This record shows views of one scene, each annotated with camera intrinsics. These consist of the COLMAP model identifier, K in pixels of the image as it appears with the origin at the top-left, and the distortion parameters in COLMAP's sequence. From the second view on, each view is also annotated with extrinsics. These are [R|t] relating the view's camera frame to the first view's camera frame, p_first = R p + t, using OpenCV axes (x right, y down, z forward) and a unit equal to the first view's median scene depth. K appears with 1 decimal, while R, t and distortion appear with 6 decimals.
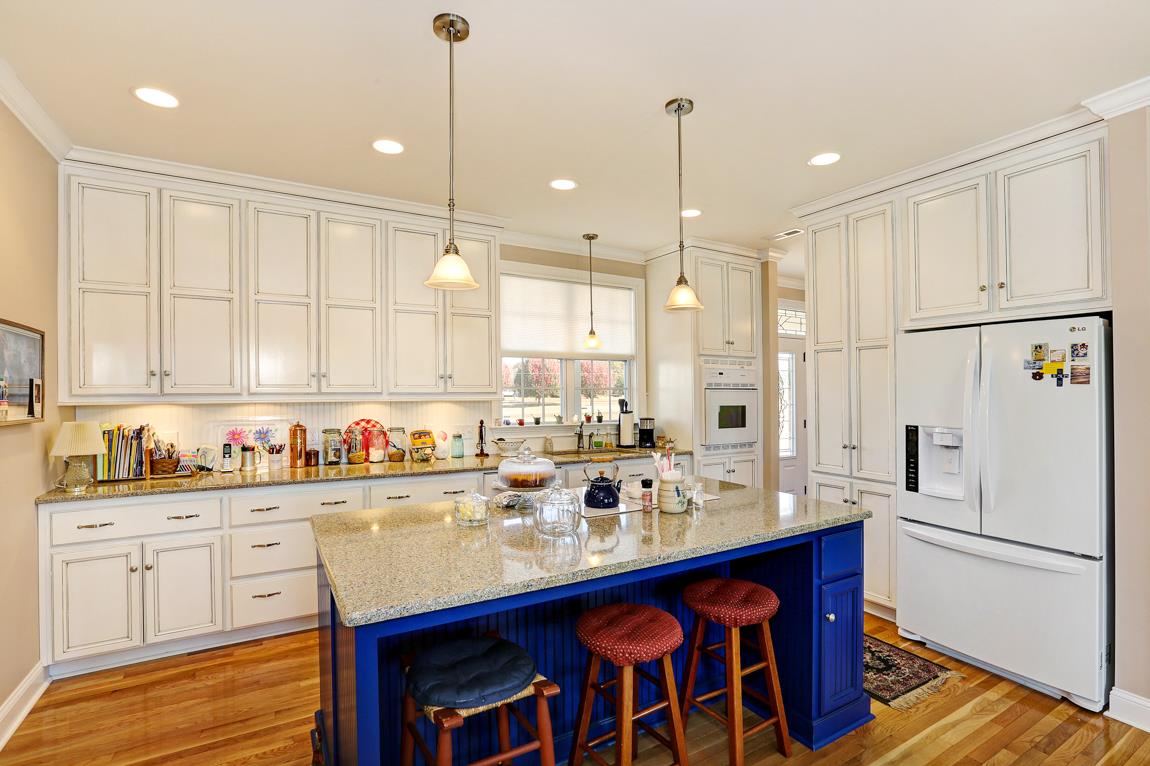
lens RADIAL K [[529.3, 0, 575.2], [0, 529.3, 389.2], [0, 0, 1]] dist [-0.021997, 0.001231]
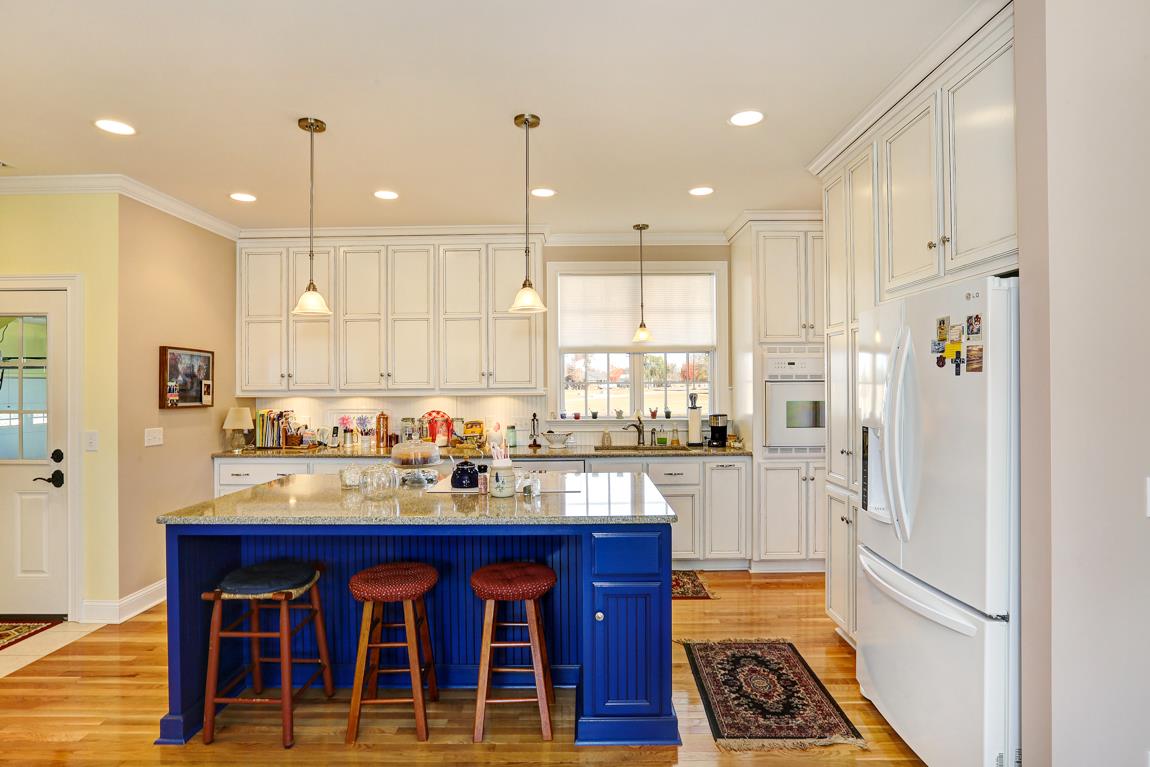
lens RADIAL K [[580.0, 0, 574.0], [0, 580.0, 374.7], [0, 0, 1]] dist [-0.036875, 0.001282]
pose [[0.858414, -0.016933, -0.512678, 0.578749], [0.009451, 0.999807, -0.017198, 0.001390], [0.512870, 0.009918, 0.858409, 0.028108]]
